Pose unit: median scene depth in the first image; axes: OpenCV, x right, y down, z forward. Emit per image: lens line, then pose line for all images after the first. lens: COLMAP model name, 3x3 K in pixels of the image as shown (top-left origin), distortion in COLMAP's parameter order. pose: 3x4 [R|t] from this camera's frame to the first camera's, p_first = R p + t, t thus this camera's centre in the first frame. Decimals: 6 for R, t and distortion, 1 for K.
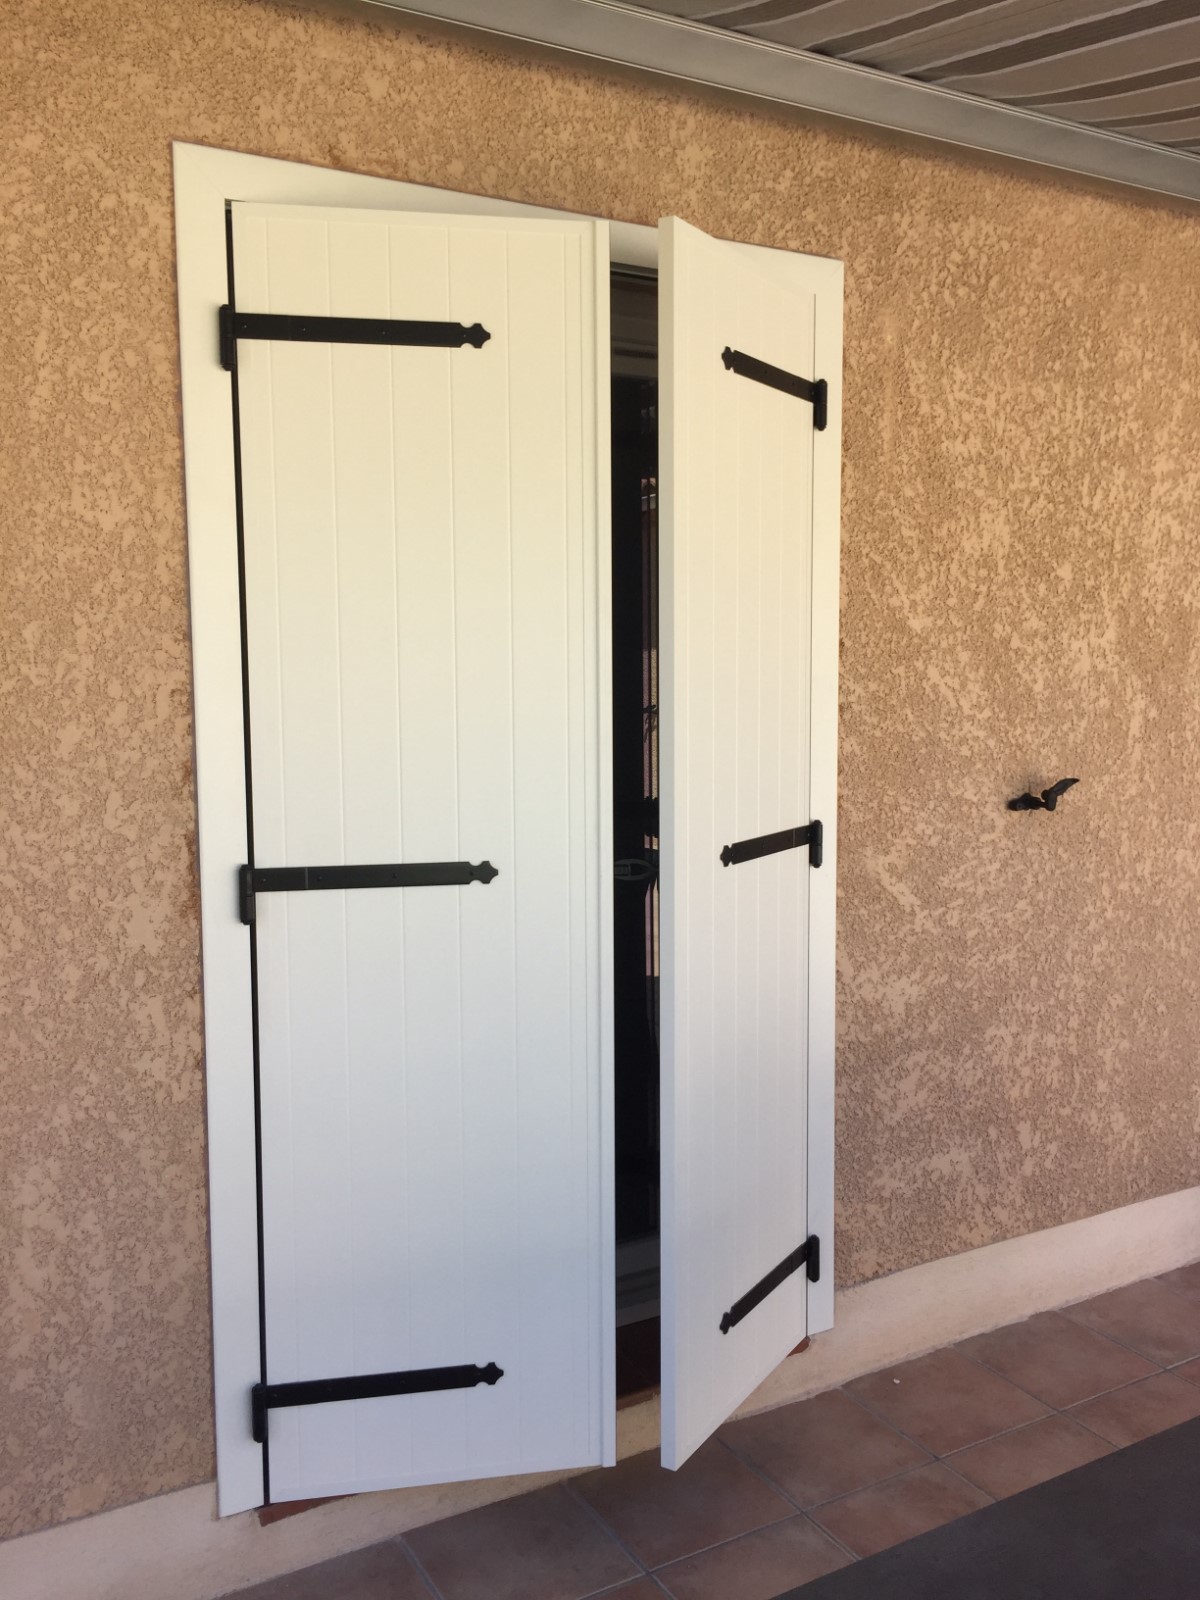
lens RADIAL K [[1390.5, 0, 600.0], [0, 1390.5, 800.0], [0, 0, 1]] dist [0.066347, -0.103437]
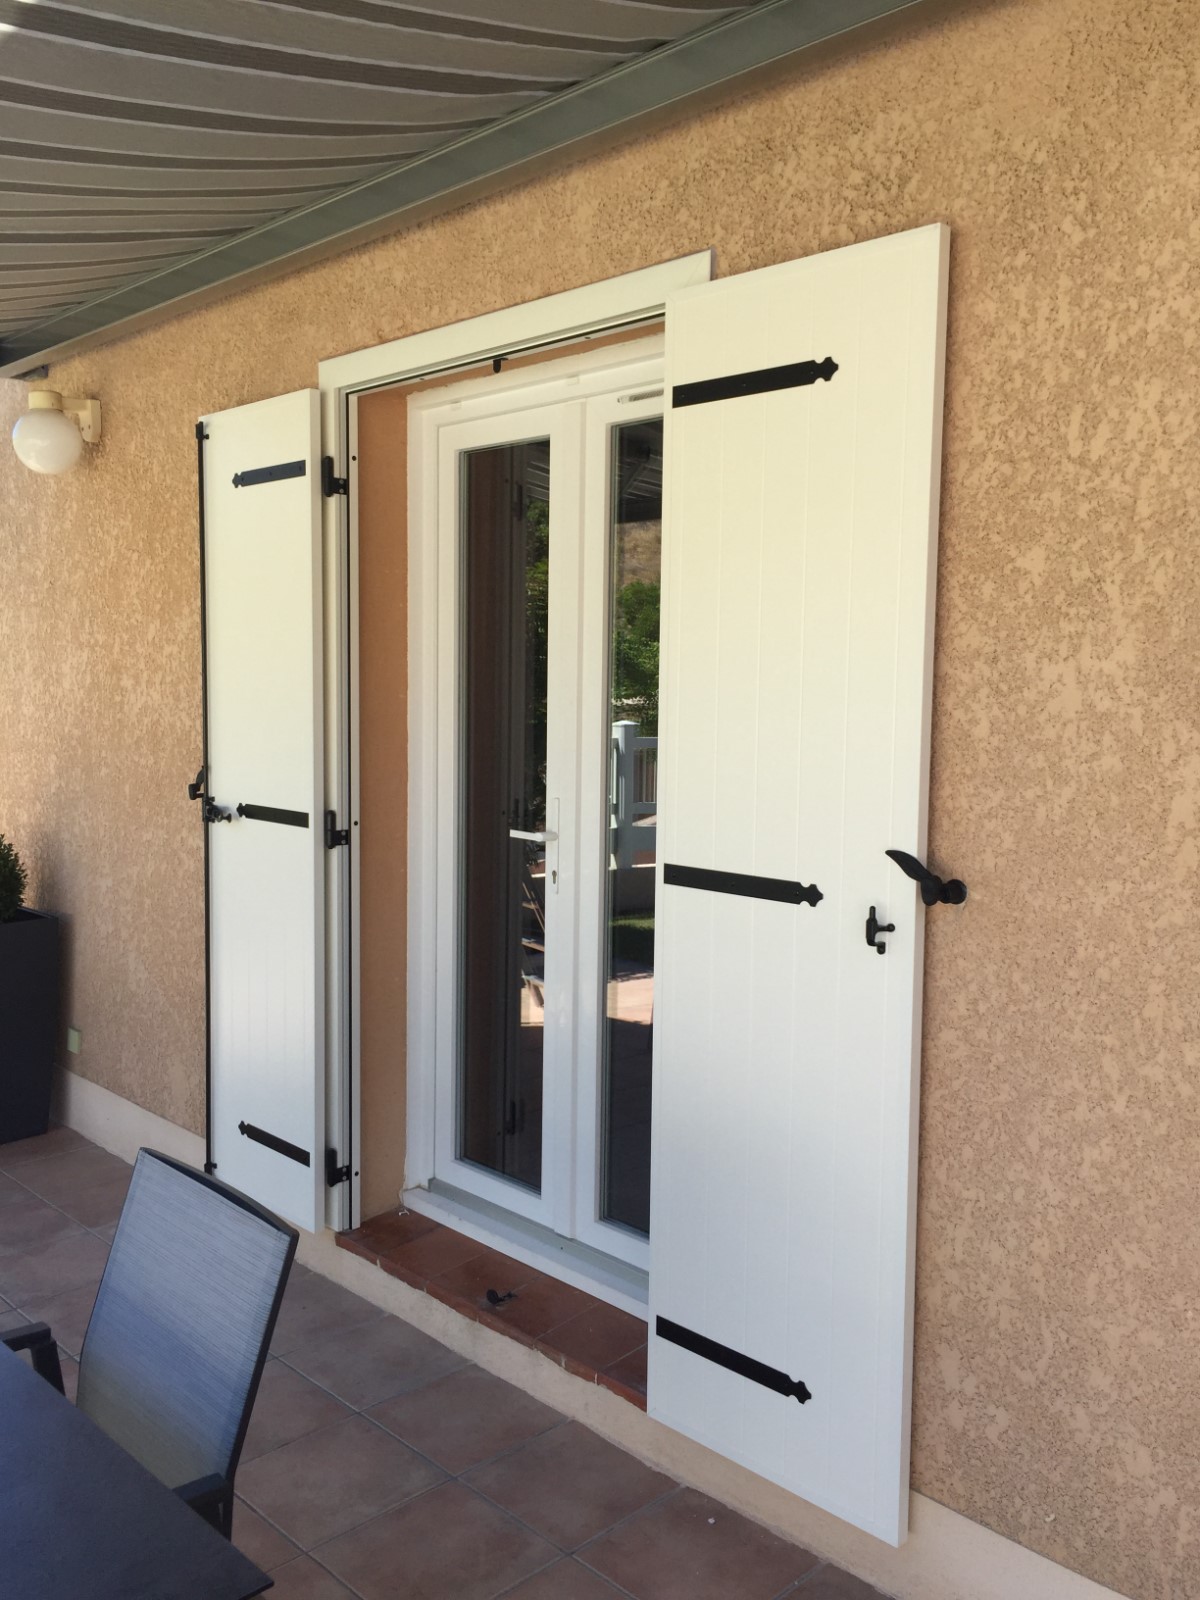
lens RADIAL K [[1390.5, 0, 600.0], [0, 1390.5, 800.0], [0, 0, 1]] dist [0.066347, -0.103437]
pose [[0.231601, 0.092279, -0.968424, 0.972802], [-0.106380, 0.991923, 0.069077, -0.076891], [0.966977, 0.087023, 0.239547, 0.674272]]
